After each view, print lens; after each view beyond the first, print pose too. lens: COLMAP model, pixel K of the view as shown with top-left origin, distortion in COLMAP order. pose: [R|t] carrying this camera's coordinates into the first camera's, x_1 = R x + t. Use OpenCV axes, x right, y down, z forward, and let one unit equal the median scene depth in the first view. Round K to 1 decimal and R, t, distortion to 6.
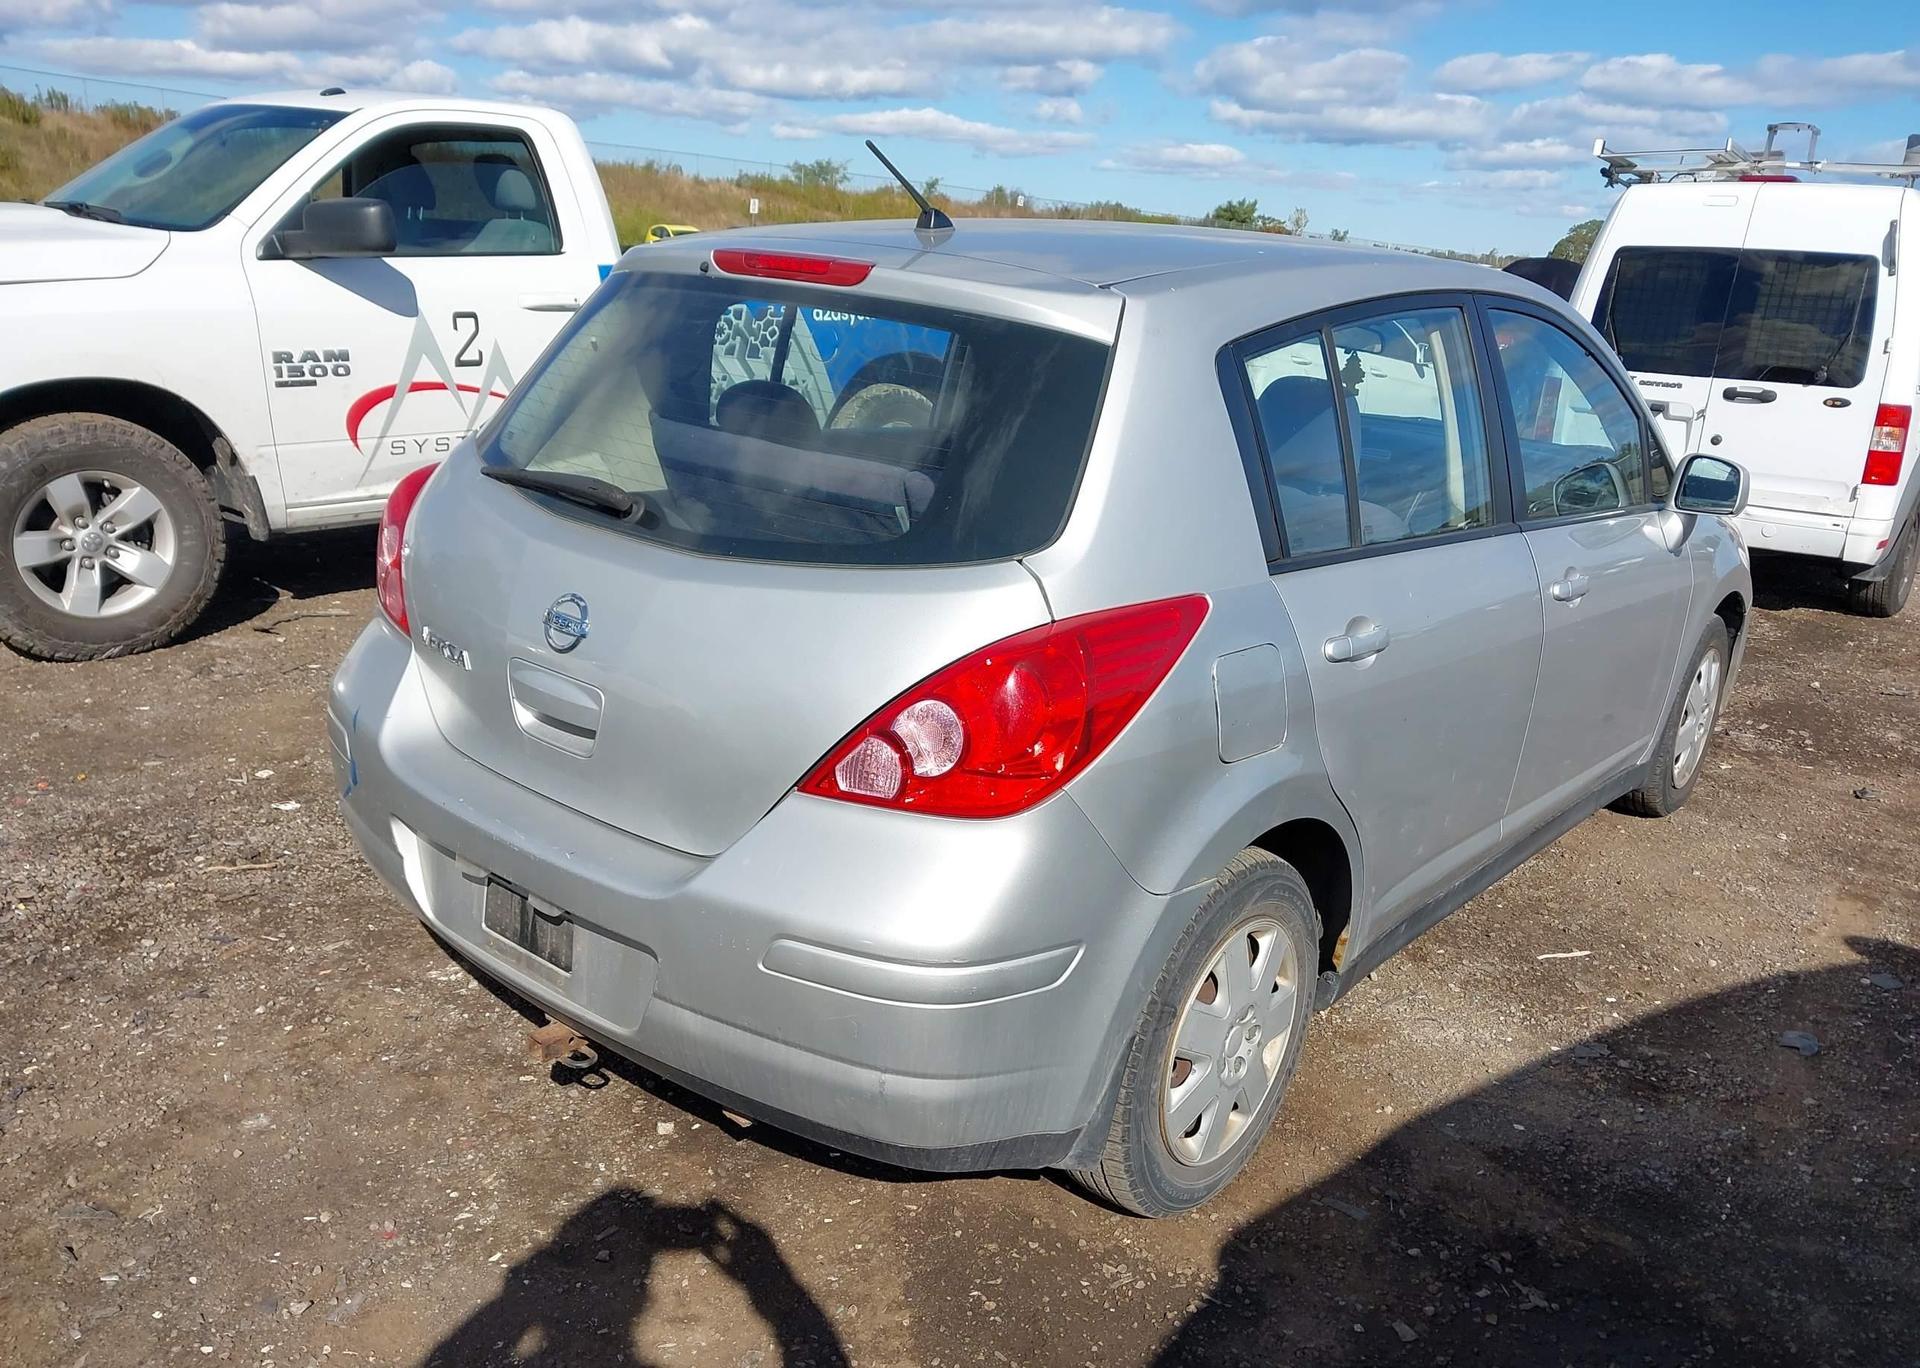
lens RADIAL K [[1537.3, 0, 987.2], [0, 1537.3, 720.3], [0, 0, 1]] dist [0.008235, 0.012109]
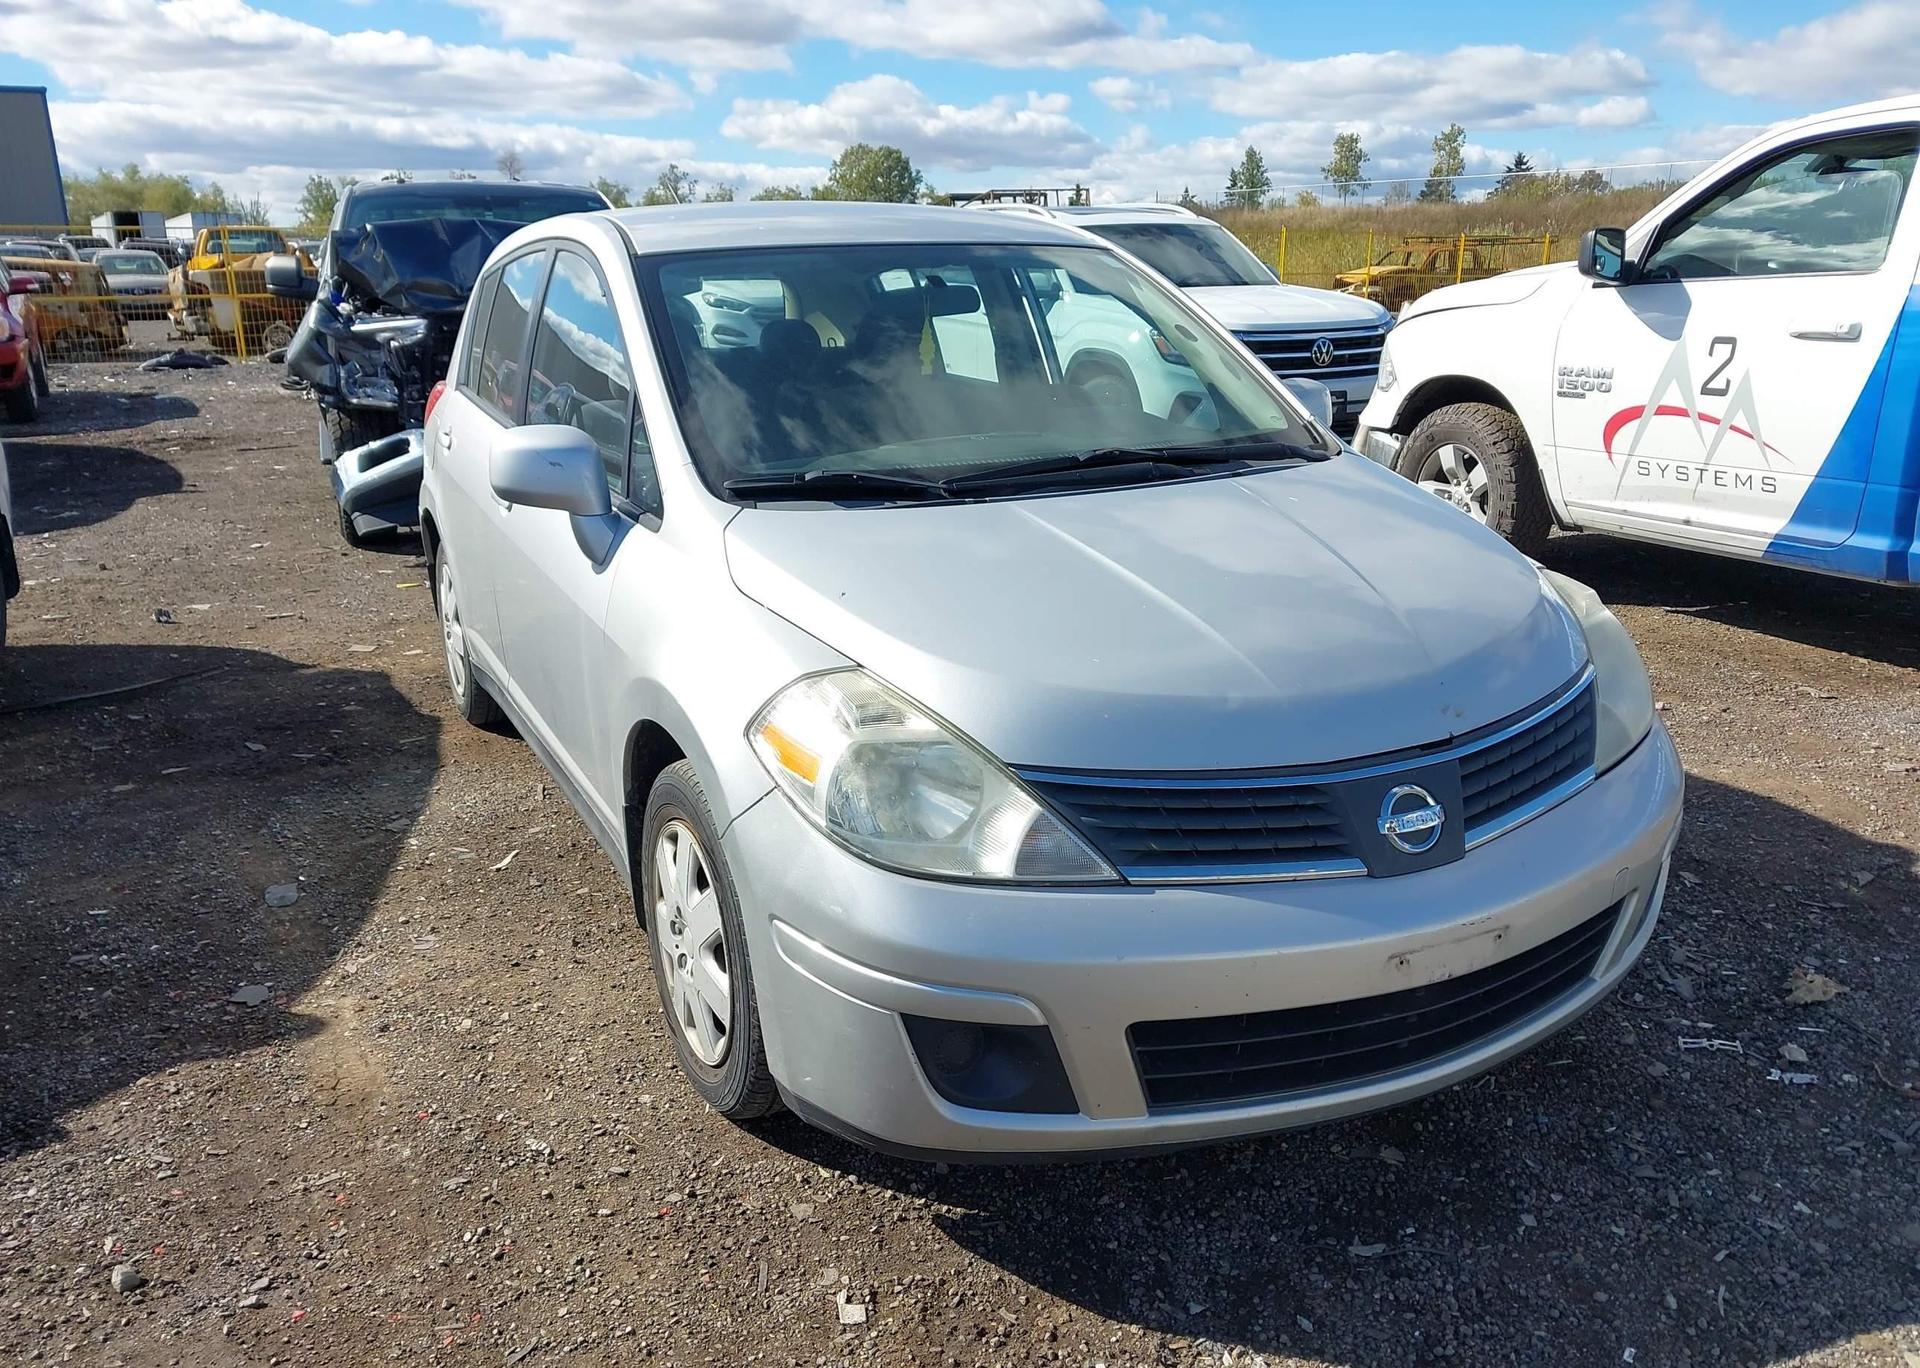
lens RADIAL K [[1537.3, 0, 987.2], [0, 1537.3, 720.3], [0, 0, 1]] dist [0.008235, 0.012109]
pose [[-0.386396, 0.214738, -0.896987, 0.932523], [-0.286970, 0.896260, 0.338182, -0.313387], [0.876554, 0.388080, -0.284688, 1.233638]]
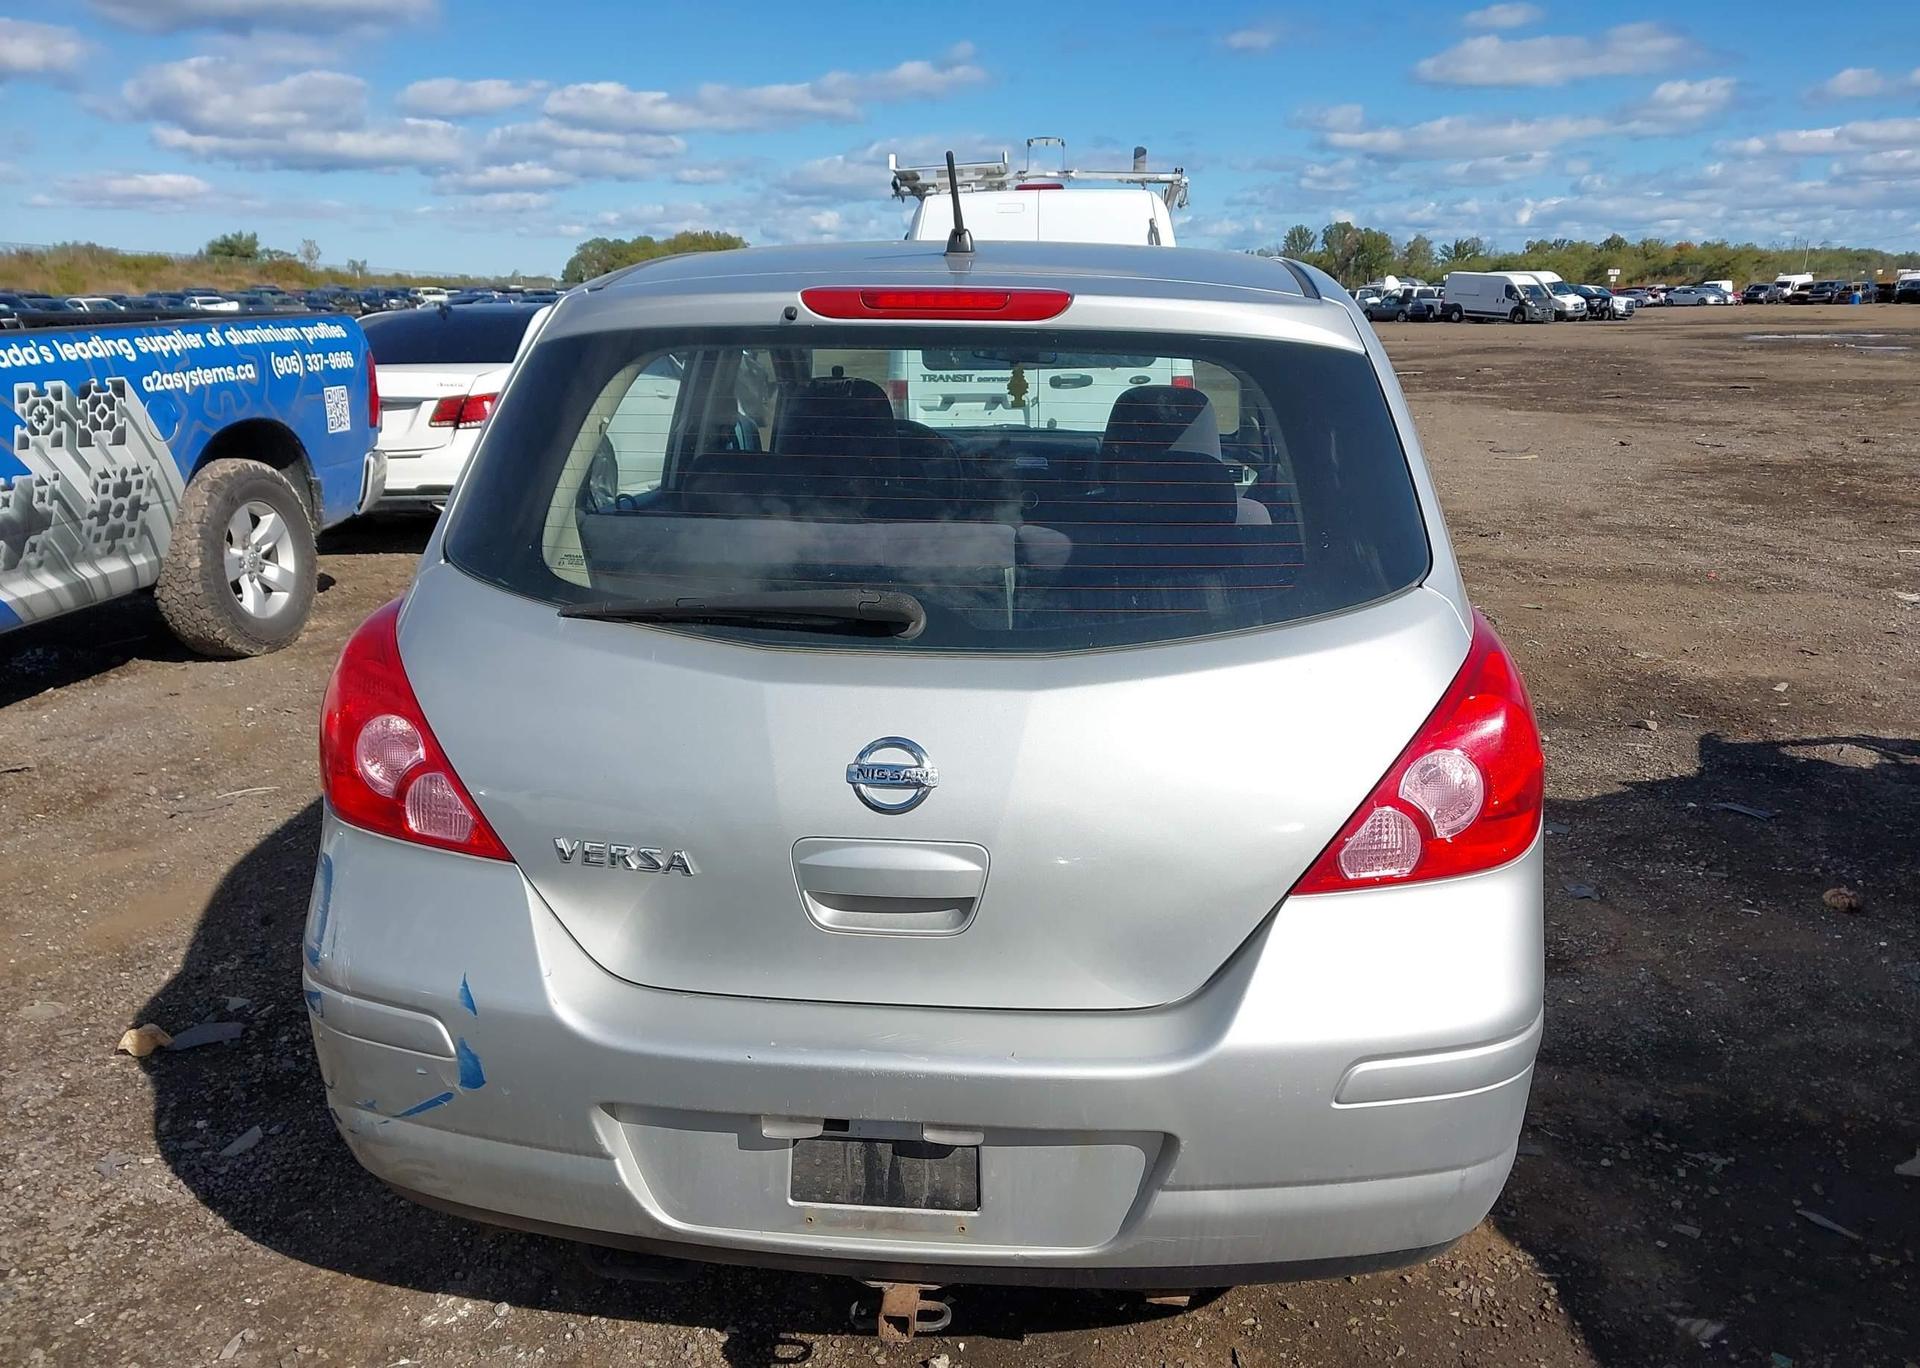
lens RADIAL K [[1530.7, 0, 984.0], [0, 1530.7, 718.3], [0, 0, 1]] dist [0.016110, -0.005829]
pose [[0.820957, -0.214352, 0.529229, -0.327150], [0.221645, 0.973814, 0.050599, -0.061699], [-0.526217, 0.075762, 0.846969, 0.165145]]
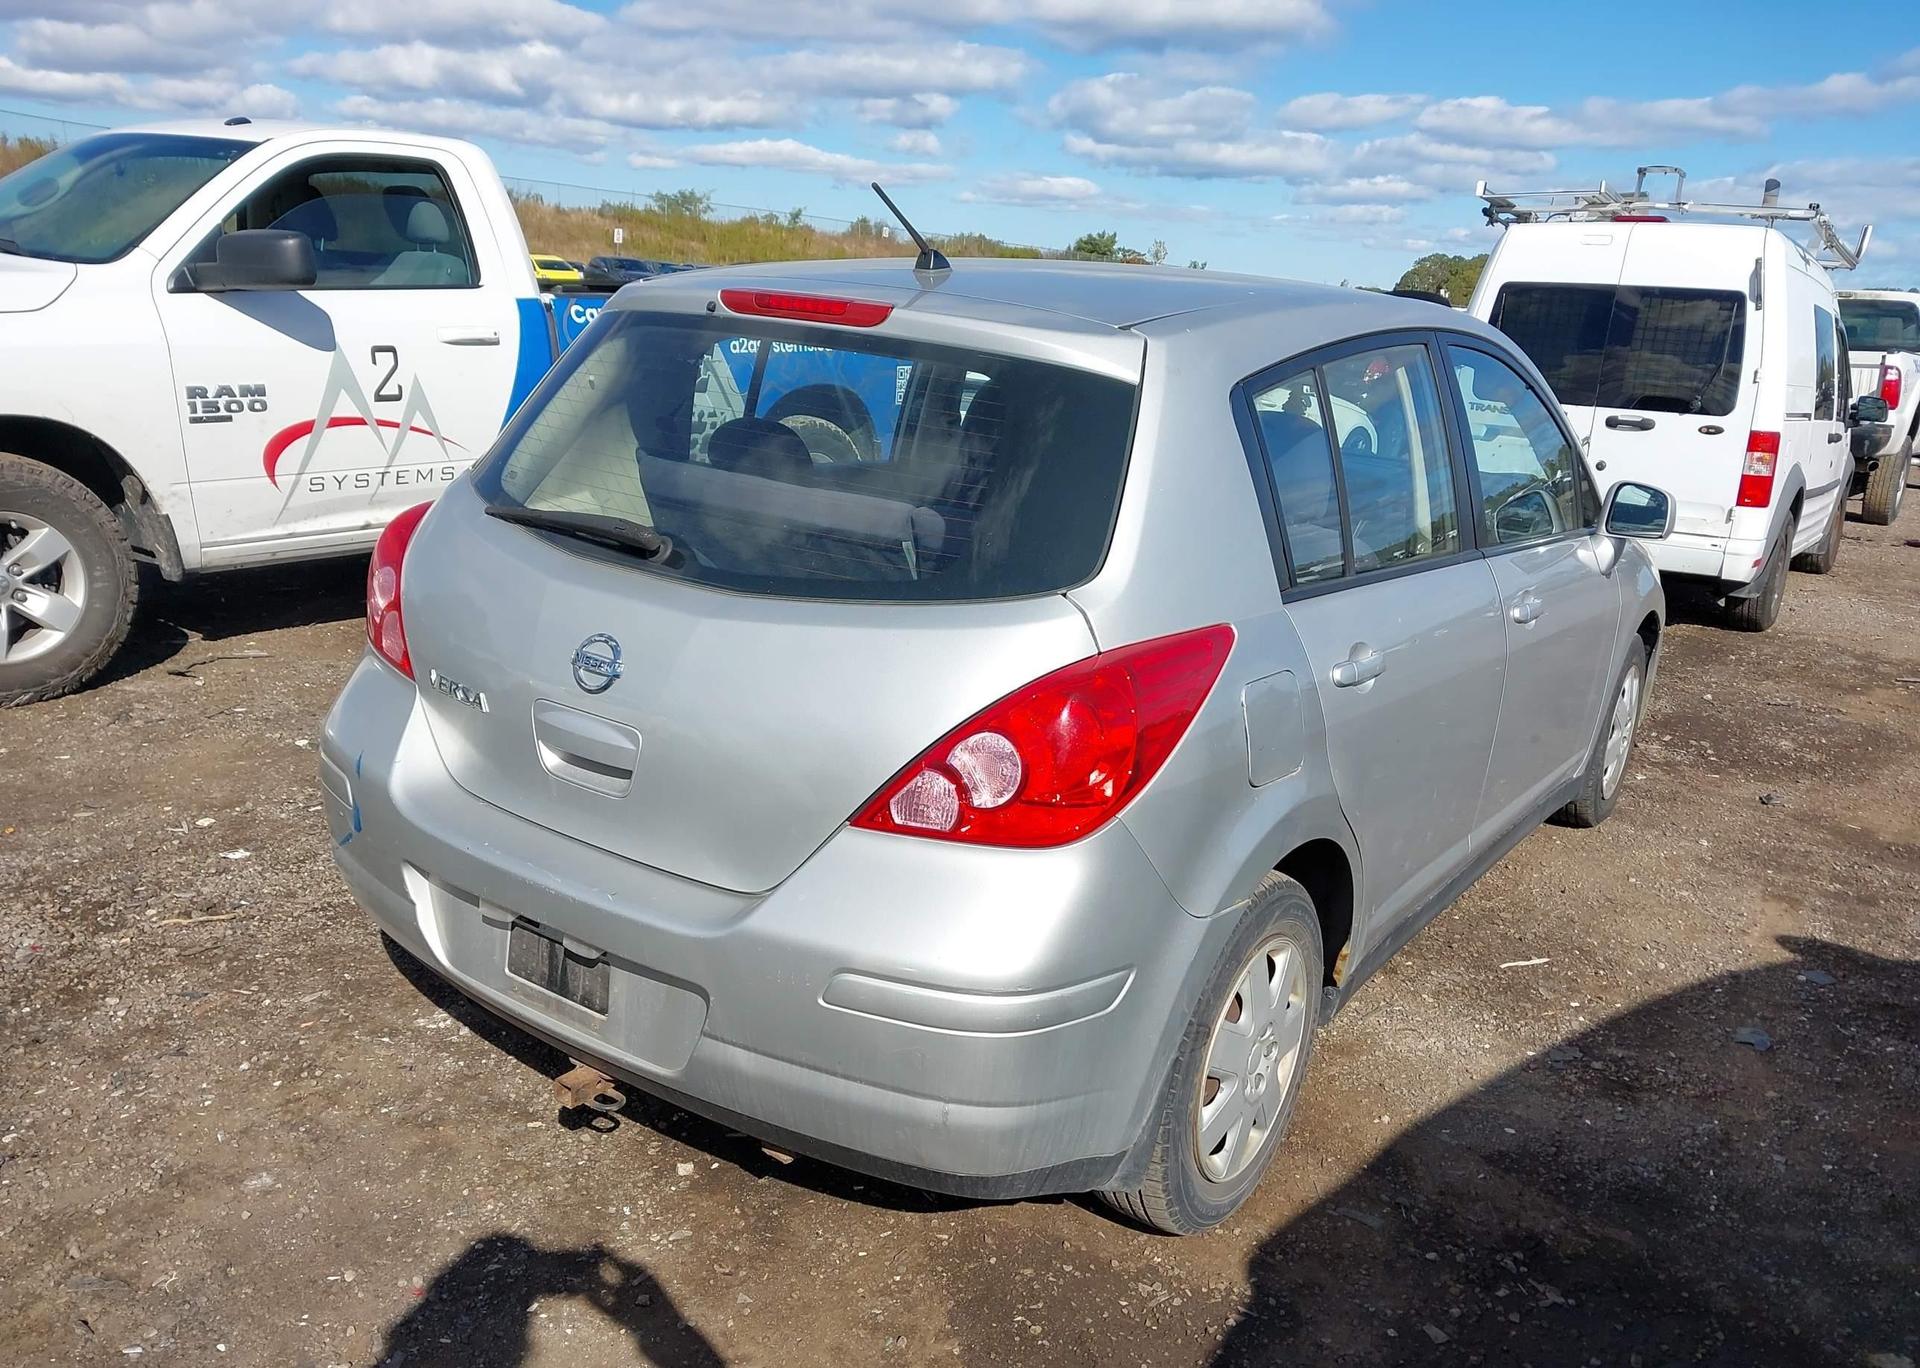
lens RADIAL K [[1530.7, 0, 984.0], [0, 1530.7, 718.3], [0, 0, 1]] dist [0.016110, -0.005829]
pose [[0.996371, -0.021248, 0.082426, -0.055312], [0.022745, 0.999592, -0.017266, -0.002494], [-0.082025, 0.019078, 0.996448, -0.004548]]
